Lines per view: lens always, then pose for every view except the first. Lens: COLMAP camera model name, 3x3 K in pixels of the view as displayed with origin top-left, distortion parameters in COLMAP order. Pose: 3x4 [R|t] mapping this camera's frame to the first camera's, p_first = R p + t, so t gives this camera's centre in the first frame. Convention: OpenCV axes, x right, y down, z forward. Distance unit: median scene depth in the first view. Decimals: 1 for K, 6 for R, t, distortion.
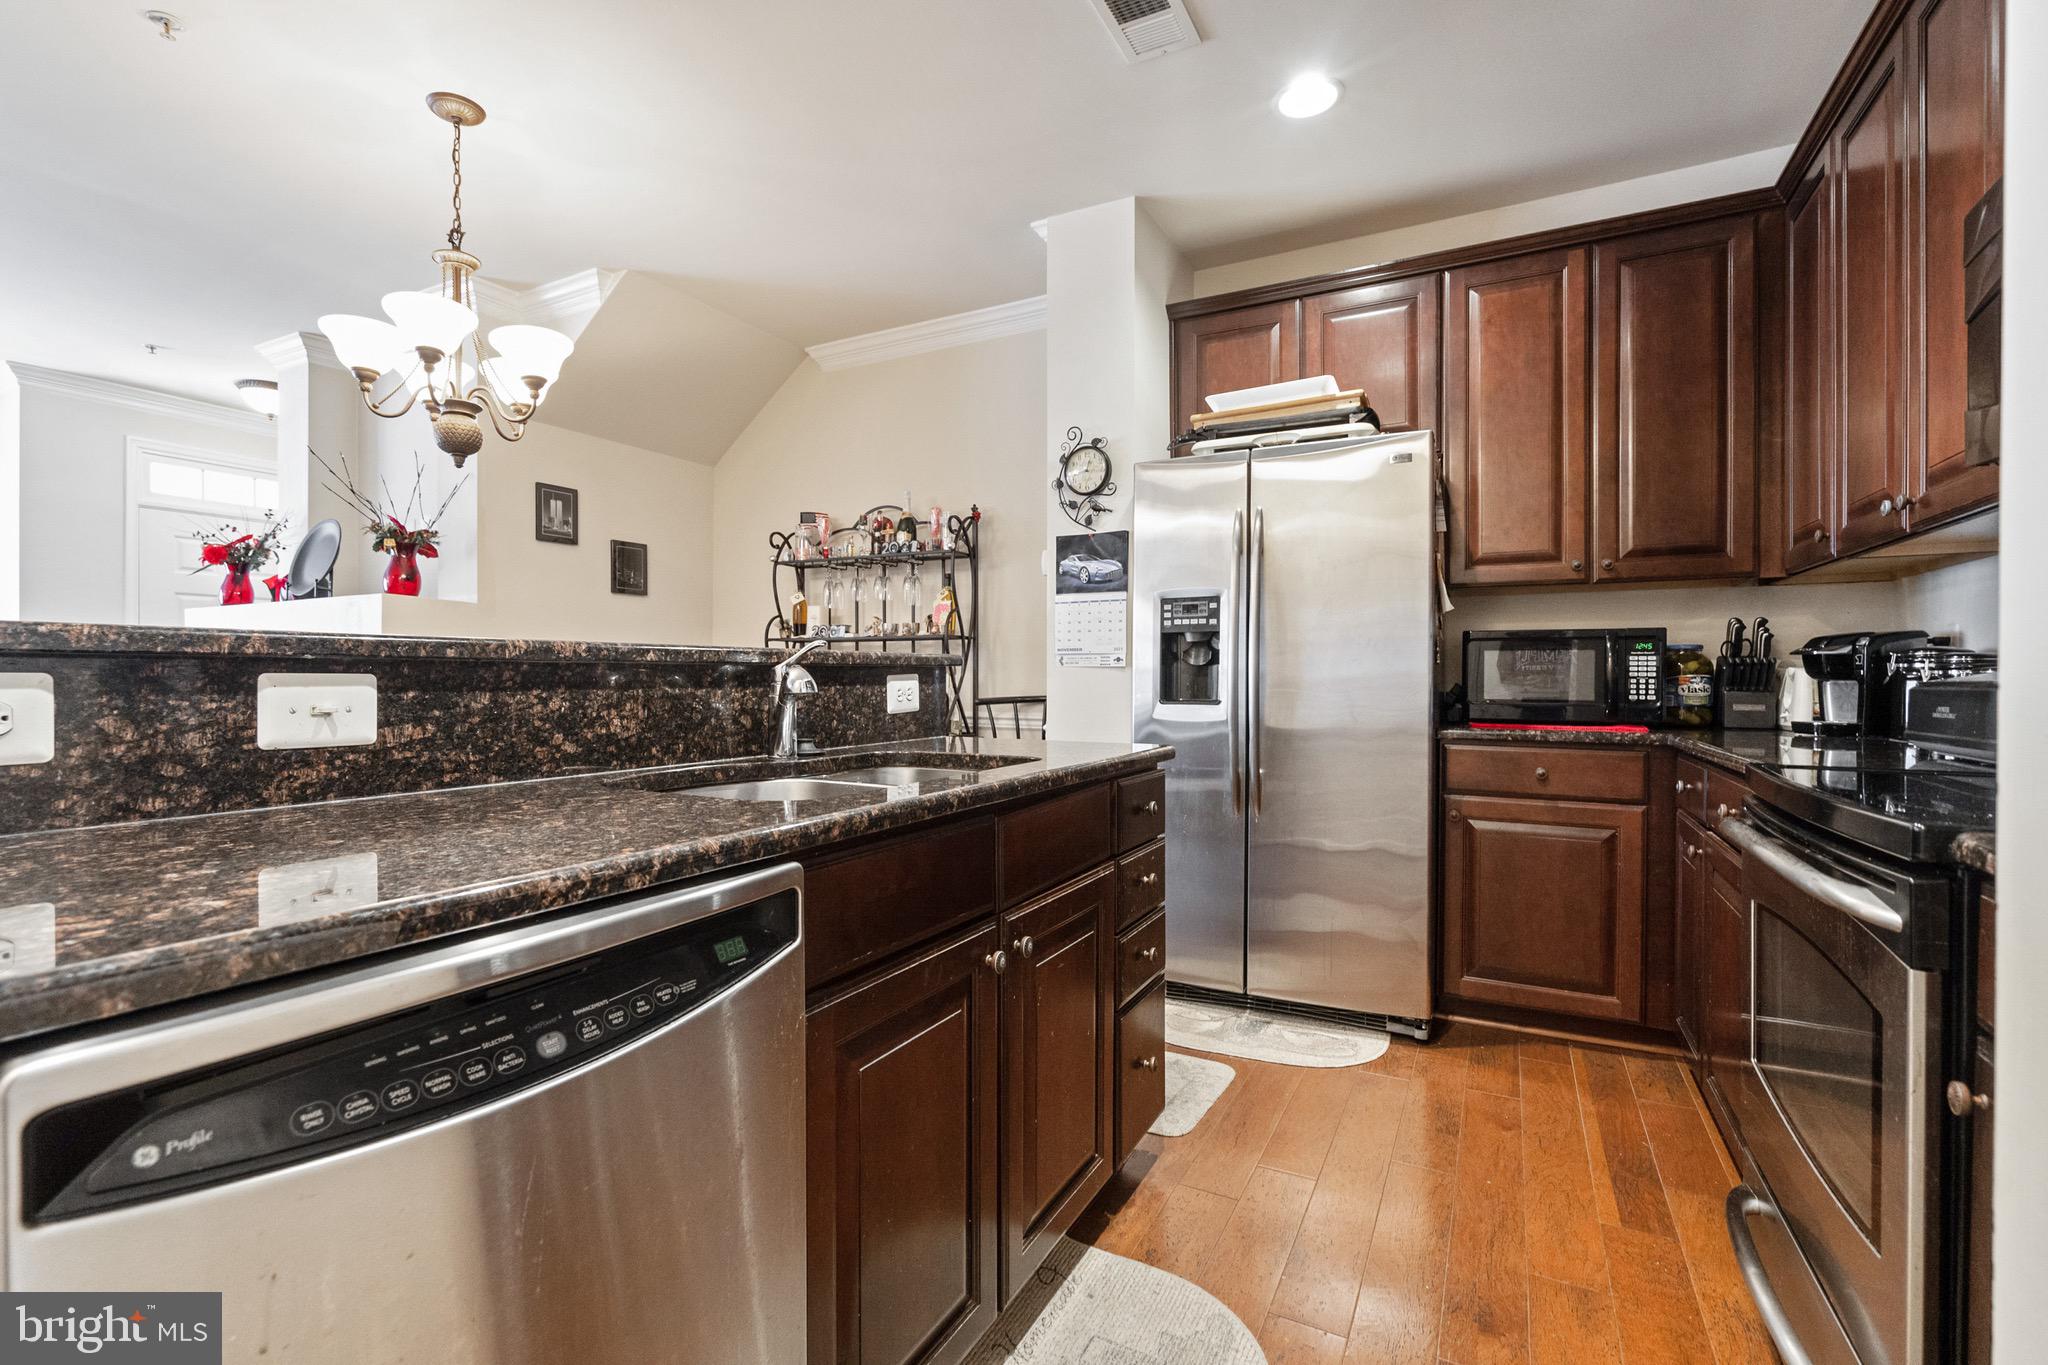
lens RADIAL K [[929.3, 0, 1024.0], [0, 929.3, 682.5], [0, 0, 1]] dist [-0.000183, 0.000267]
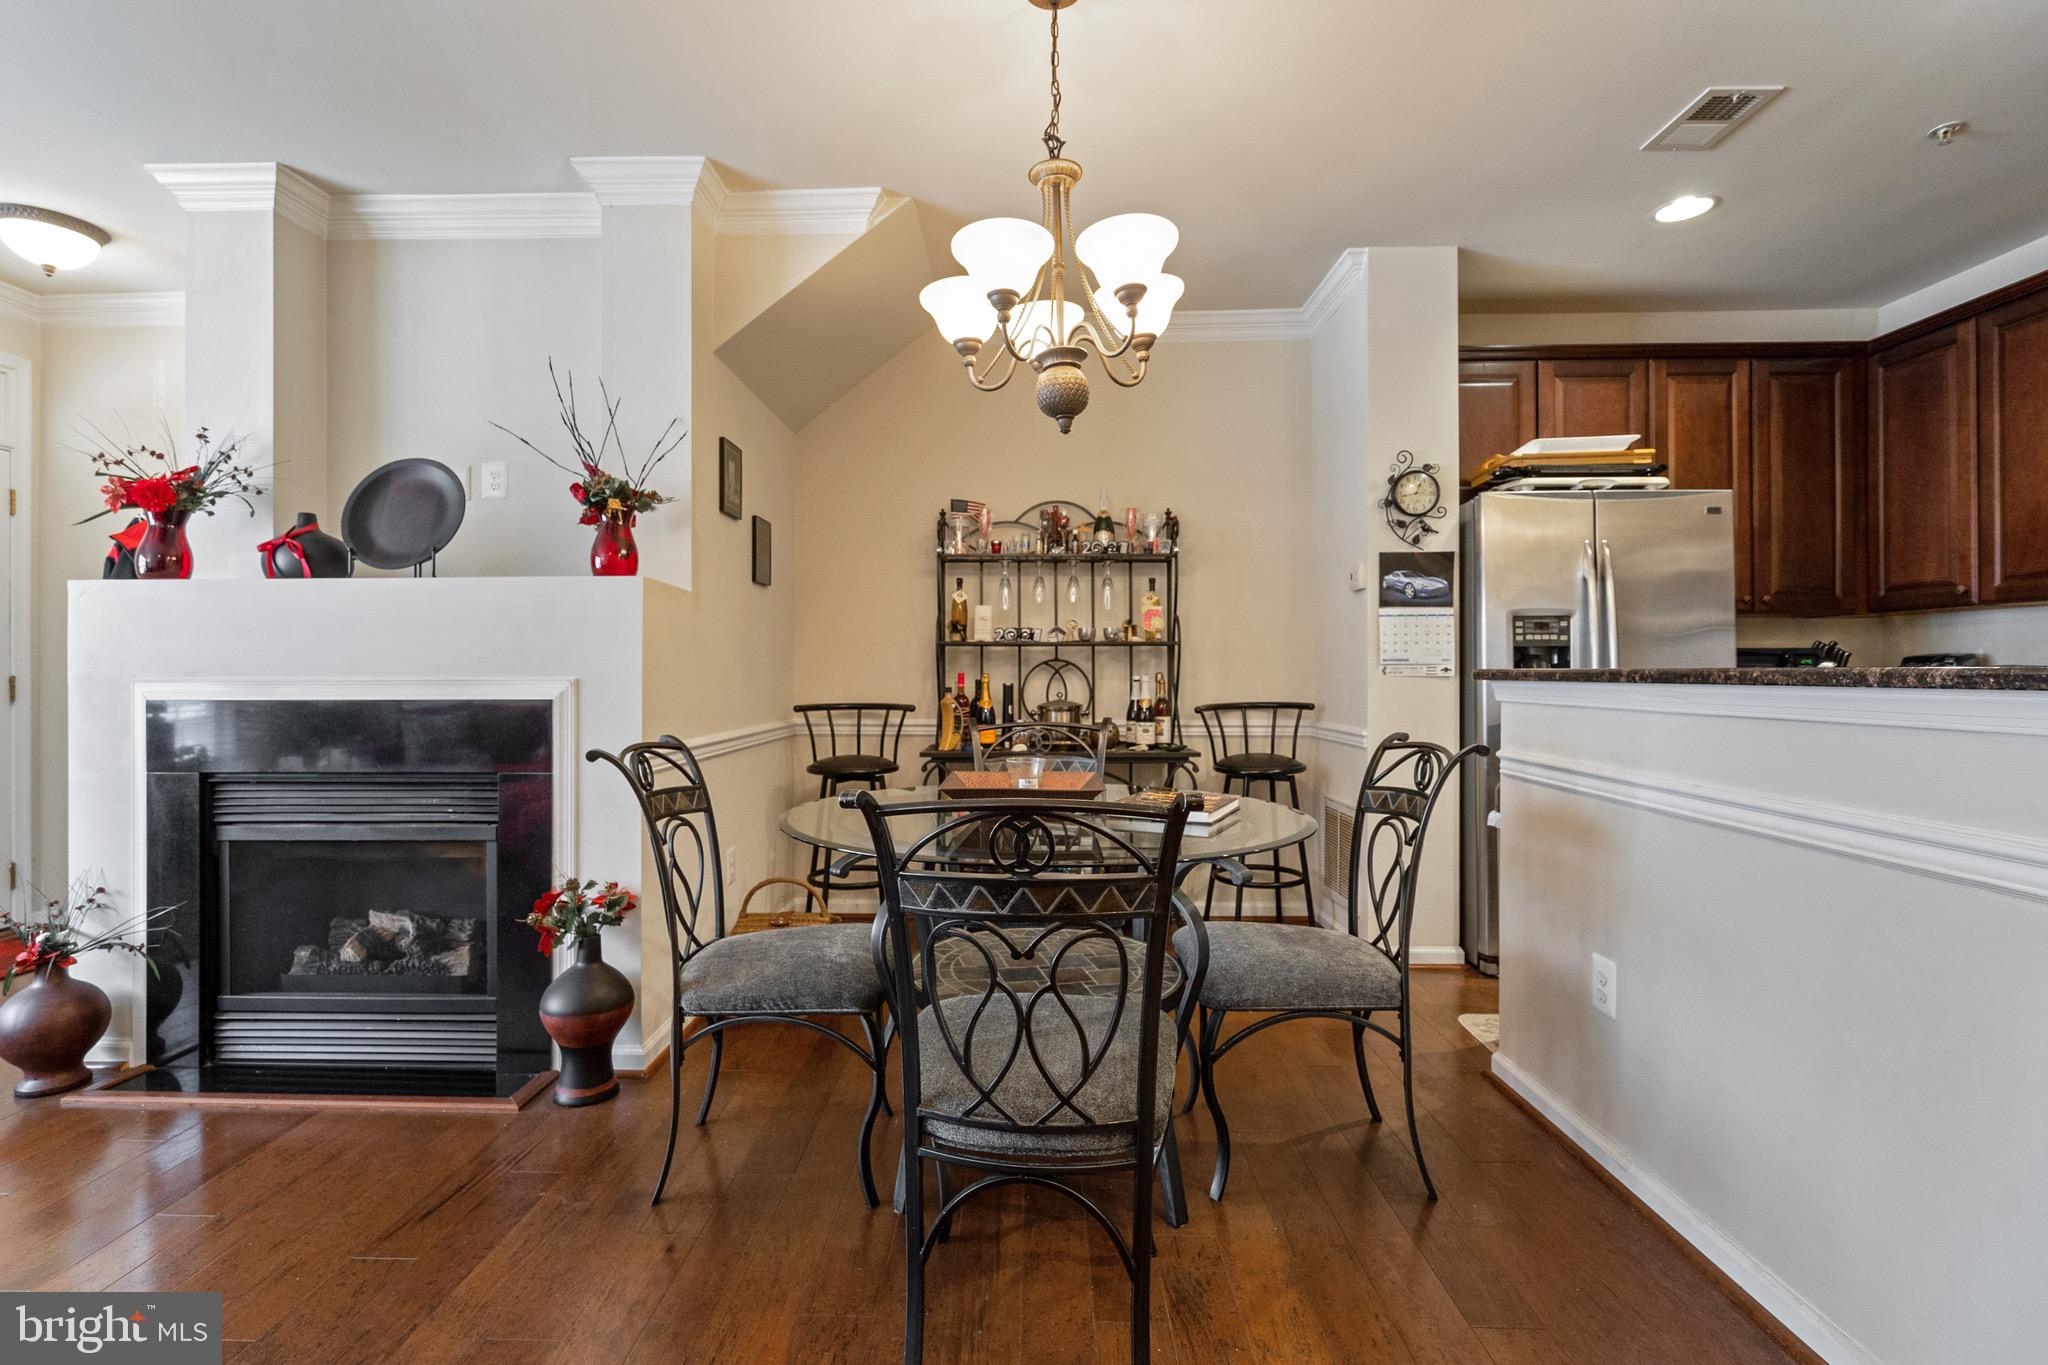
lens RADIAL K [[929.3, 0, 1024.0], [0, 929.3, 682.5], [0, 0, 1]] dist [-0.000183, 0.000267]
pose [[0.897569, -0.004810, 0.440847, -0.811860], [0.003798, 0.999988, 0.003178, -0.015024], [-0.440857, -0.001178, 0.897576, 0.240002]]
